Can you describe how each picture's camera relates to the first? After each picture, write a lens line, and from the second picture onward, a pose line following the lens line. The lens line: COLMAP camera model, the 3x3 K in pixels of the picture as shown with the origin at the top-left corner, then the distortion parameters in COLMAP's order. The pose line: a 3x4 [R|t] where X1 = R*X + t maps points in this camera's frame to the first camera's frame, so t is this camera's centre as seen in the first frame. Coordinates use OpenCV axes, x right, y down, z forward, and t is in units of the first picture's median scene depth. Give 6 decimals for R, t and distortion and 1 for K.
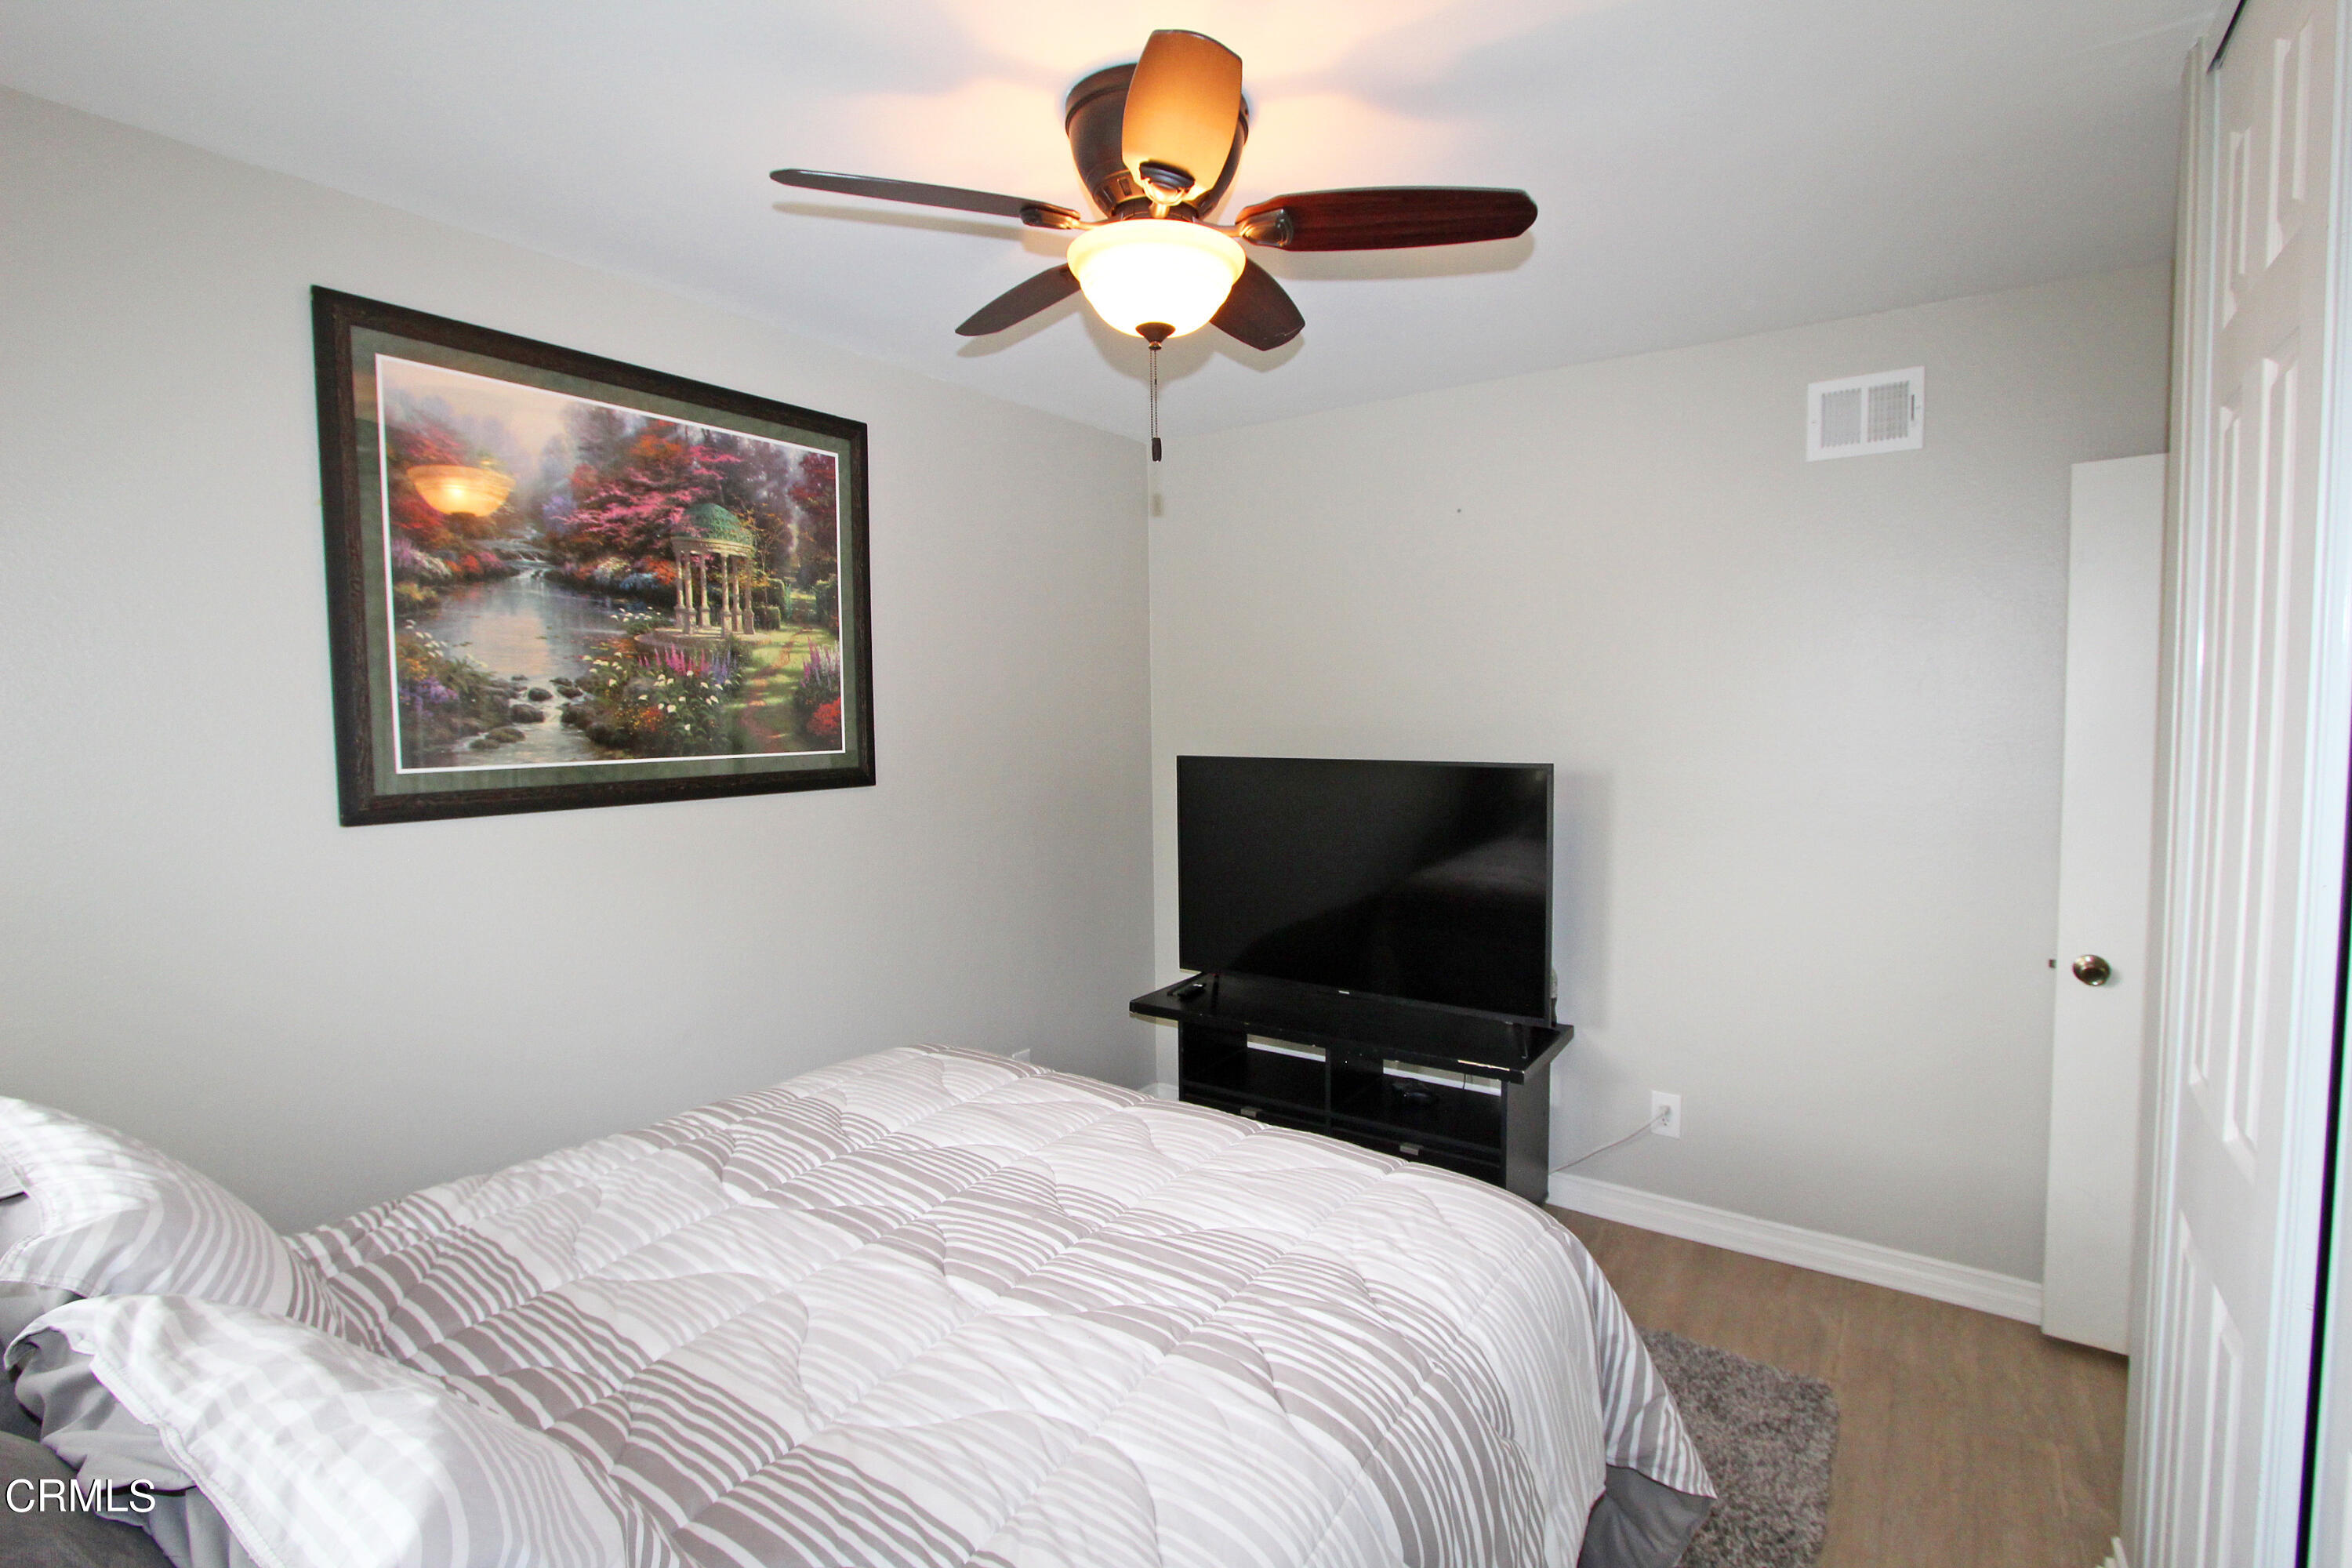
lens RADIAL K [[1085.5, 0, 1172.1], [0, 1085.5, 780.4], [0, 0, 1]] dist [-0.022685, 0.004747]
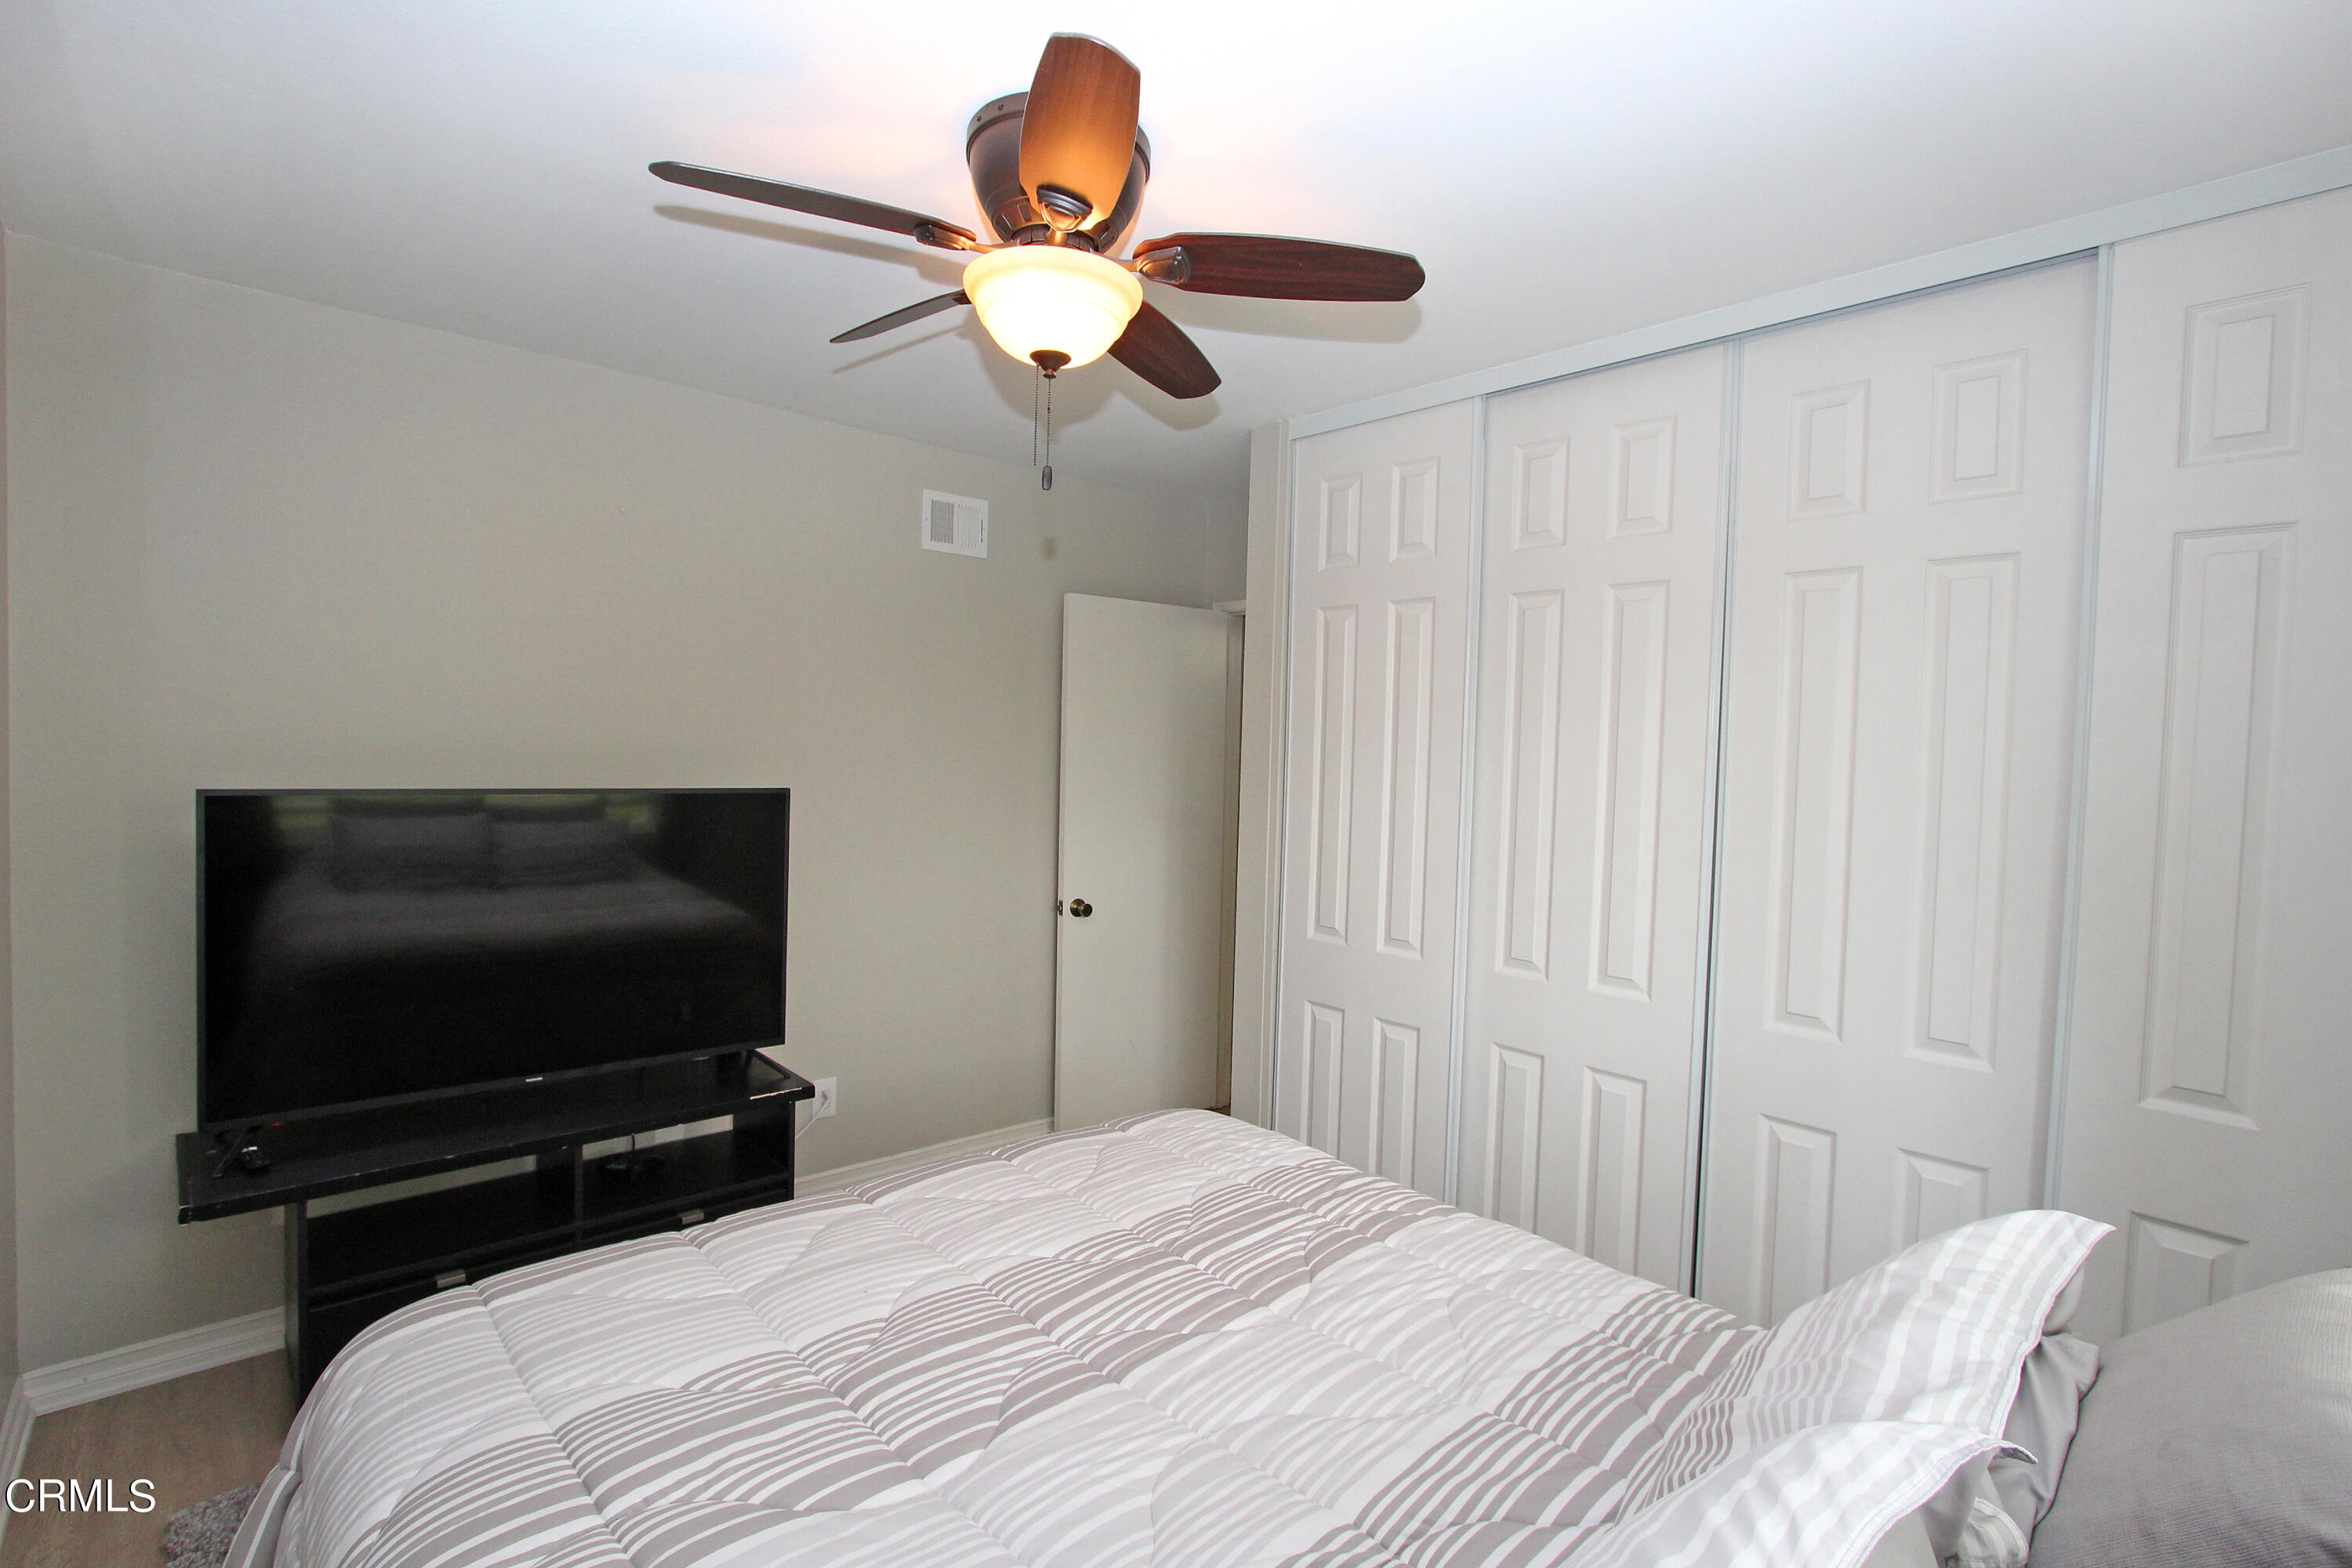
lens RADIAL K [[1085.5, 0, 1172.1], [0, 1085.5, 780.4], [0, 0, 1]] dist [-0.022685, 0.004747]
pose [[0.212368, -0.016142, 0.977056, -0.976387], [0.027062, 0.999577, 0.010632, -0.040590], [-0.976815, 0.024183, 0.212715, 0.692373]]
